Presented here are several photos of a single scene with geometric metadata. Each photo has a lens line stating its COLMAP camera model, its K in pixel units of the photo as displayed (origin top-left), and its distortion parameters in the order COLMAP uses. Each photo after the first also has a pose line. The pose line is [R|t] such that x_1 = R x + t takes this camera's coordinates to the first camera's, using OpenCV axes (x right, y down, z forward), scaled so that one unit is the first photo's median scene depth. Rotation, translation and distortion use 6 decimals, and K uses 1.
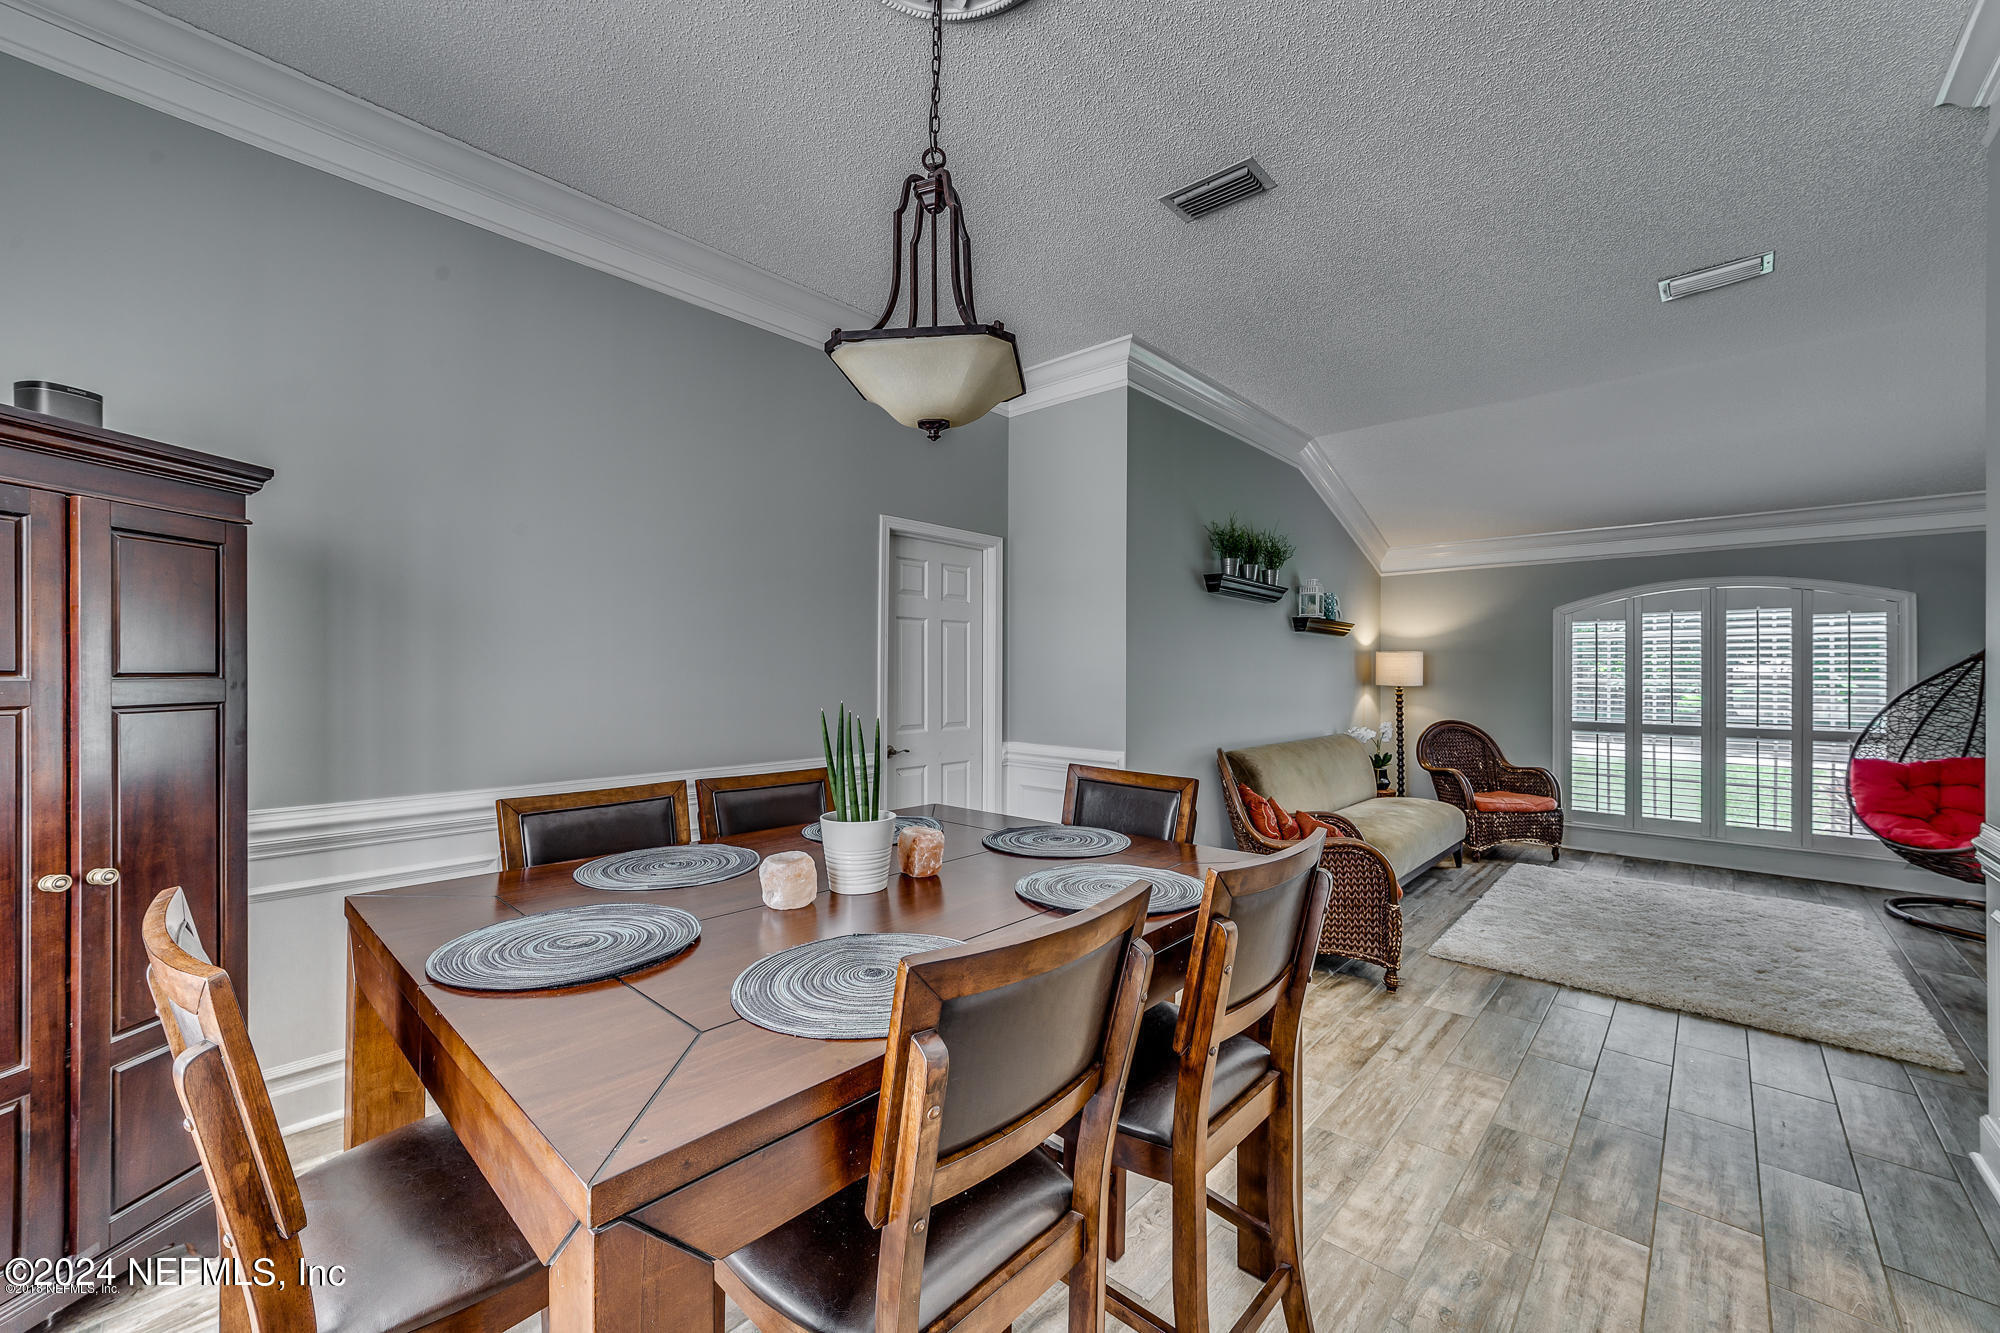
lens RADIAL K [[779.7, 0, 1010.3], [0, 779.7, 687.0], [0, 0, 1]] dist [-0.016602, 0.008167]
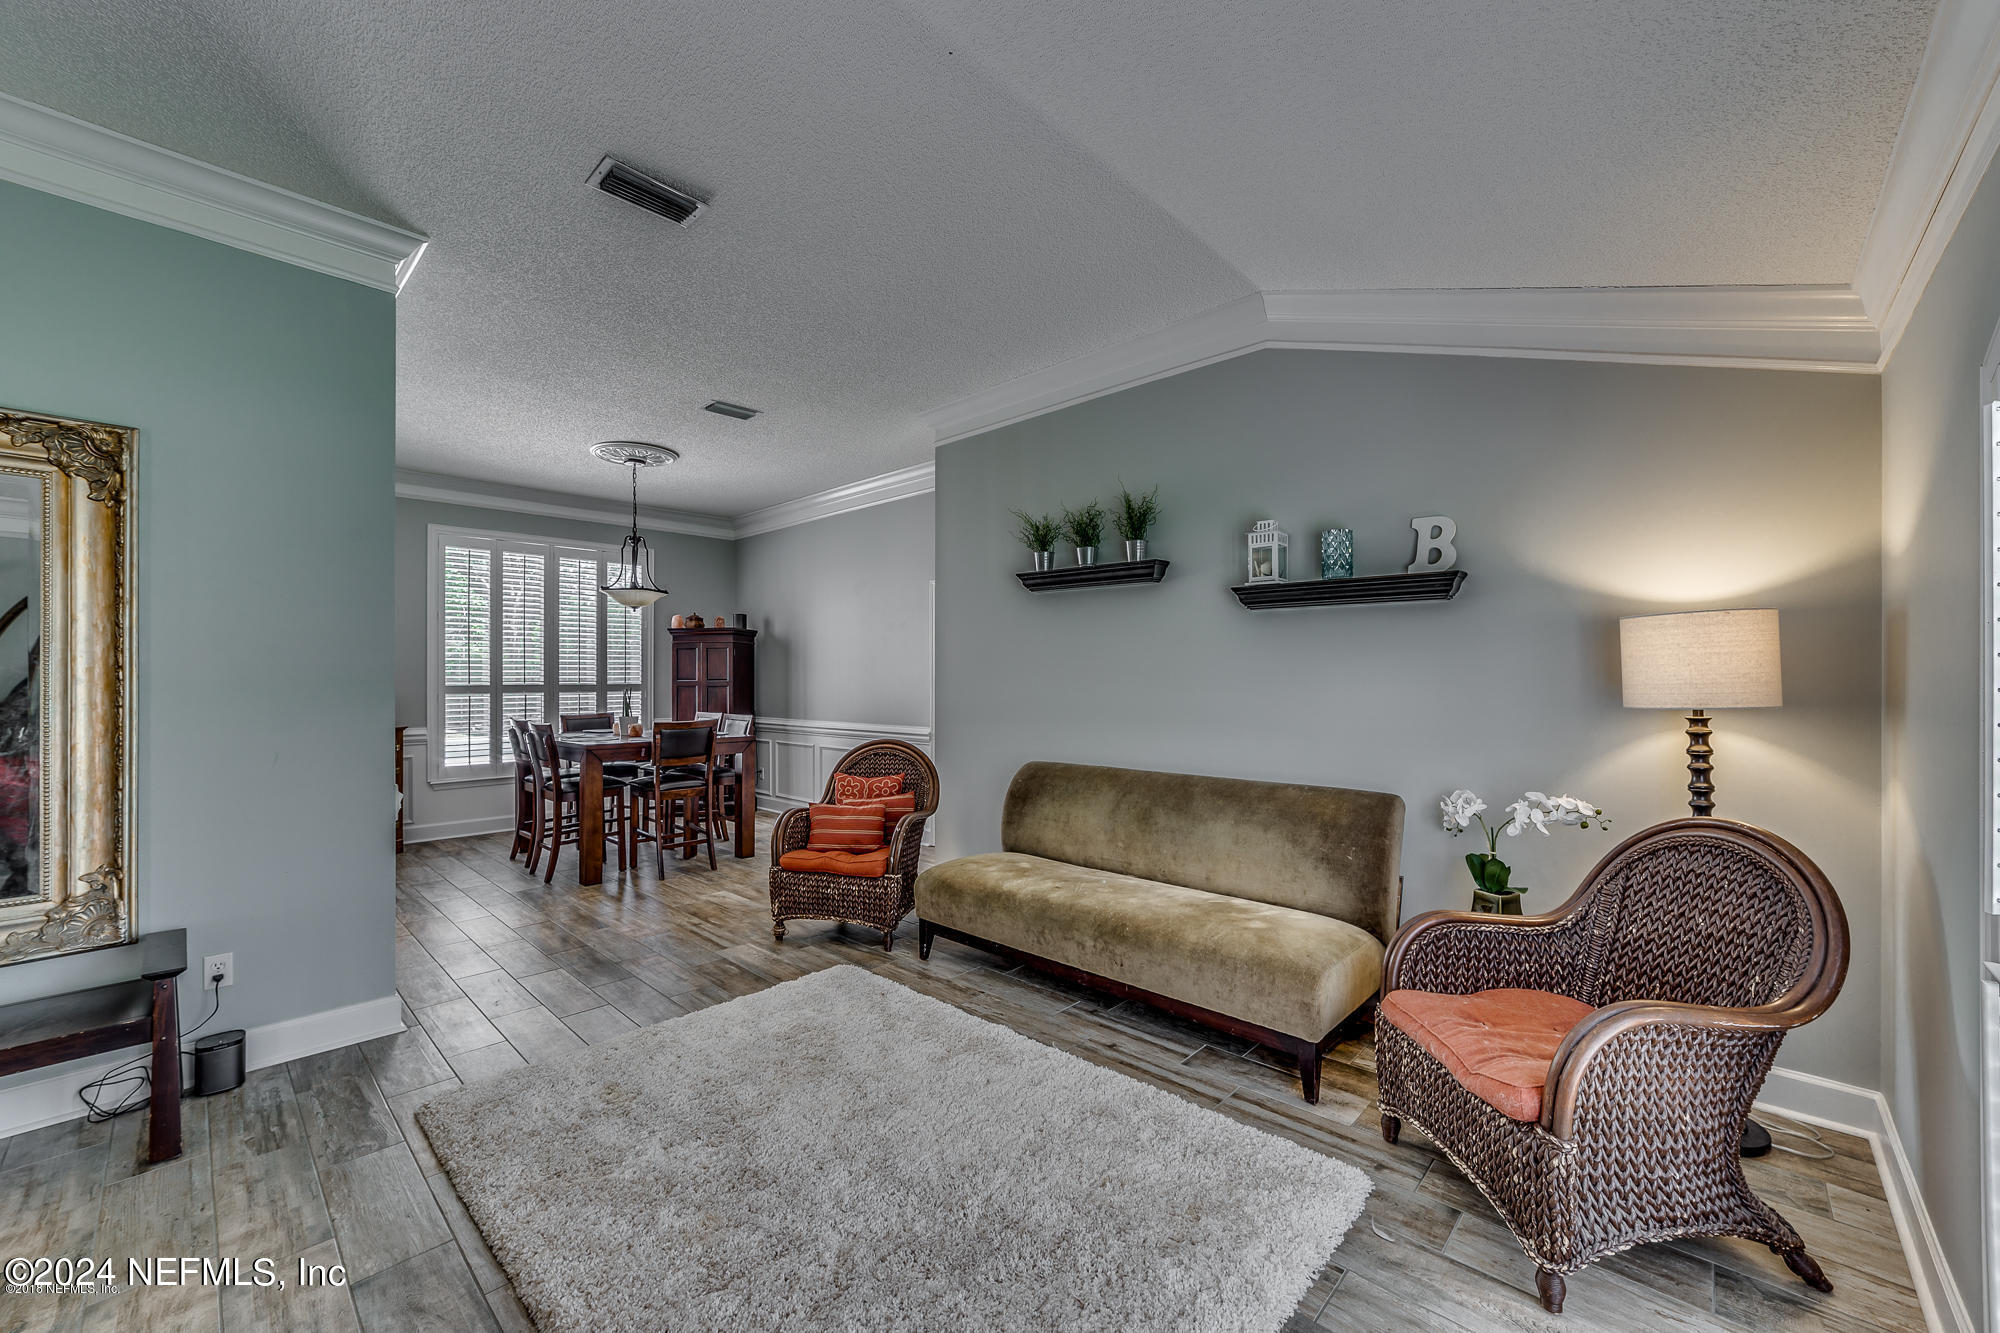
lens RADIAL K [[779.7, 0, 999.0], [0, 779.7, 672.2], [0, 0, 1]] dist [-0.016602, 0.008167]
pose [[-0.021224, -0.012121, -0.999701, 1.015630], [-0.019273, 0.999746, -0.011712, -0.009494], [0.999589, 0.019018, -0.021453, 0.813558]]
